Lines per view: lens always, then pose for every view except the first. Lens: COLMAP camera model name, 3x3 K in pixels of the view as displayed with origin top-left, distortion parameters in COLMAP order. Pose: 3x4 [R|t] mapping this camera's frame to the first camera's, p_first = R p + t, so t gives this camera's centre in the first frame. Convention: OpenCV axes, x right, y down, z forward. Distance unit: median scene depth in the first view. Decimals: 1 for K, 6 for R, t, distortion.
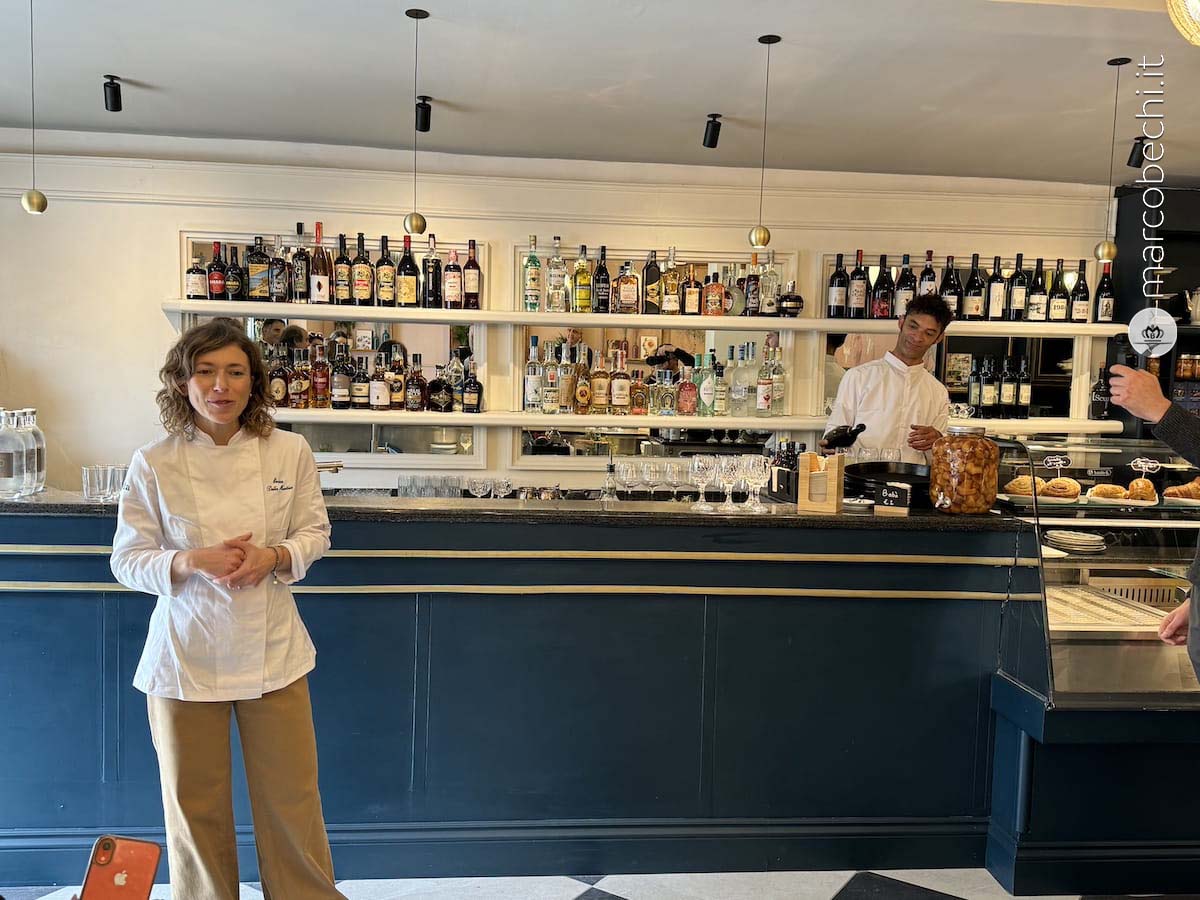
lens RADIAL K [[1071.1, 0, 600.0], [0, 1071.1, 450.0], [0, 0, 1]] dist [0.130497, -0.003232]
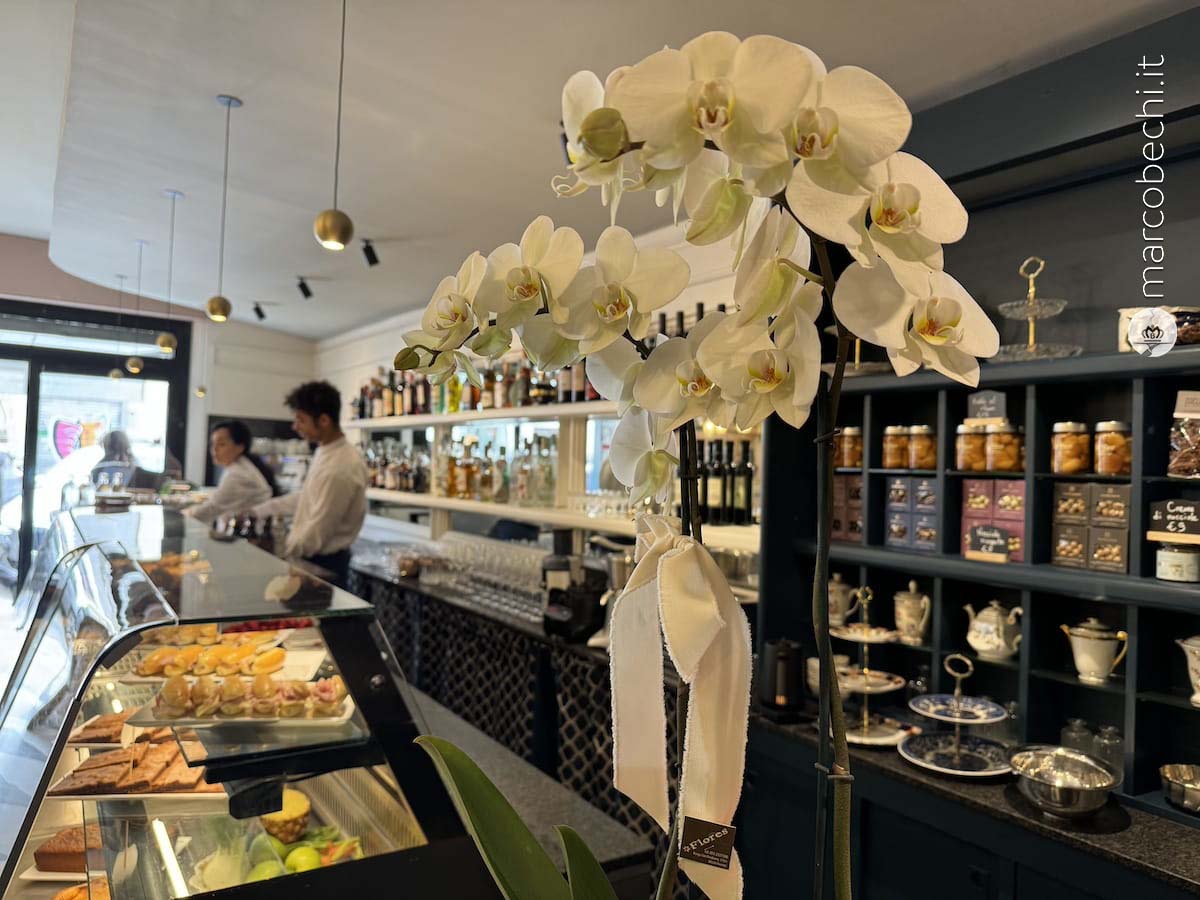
lens RADIAL K [[846.7, 0, 600.0], [0, 846.7, 450.0], [0, 0, 1]] dist [0.098758, -0.137649]
pose [[0.474163, -0.026148, -0.880049, 0.884857], [-0.094441, 0.992281, -0.080367, -0.025456], [0.875357, 0.121220, 0.468033, 0.693148]]
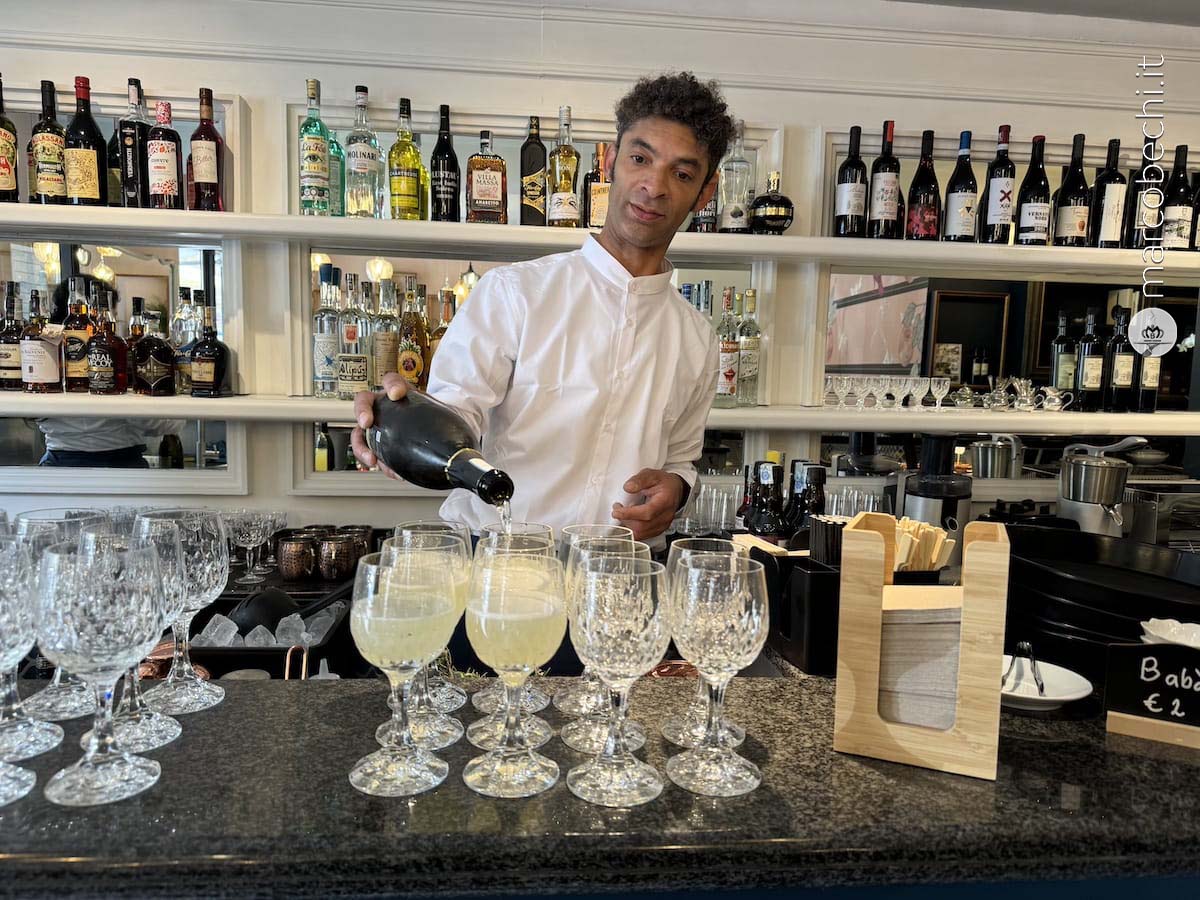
lens RADIAL K [[846.7, 0, 600.0], [0, 846.7, 450.0], [0, 0, 1]] dist [0.098758, -0.137649]
pose [[0.999973, 0.002842, -0.006799, 0.088135], [-0.002784, 0.999960, 0.008462, -0.011027], [0.006823, -0.008443, 0.999941, 0.539096]]
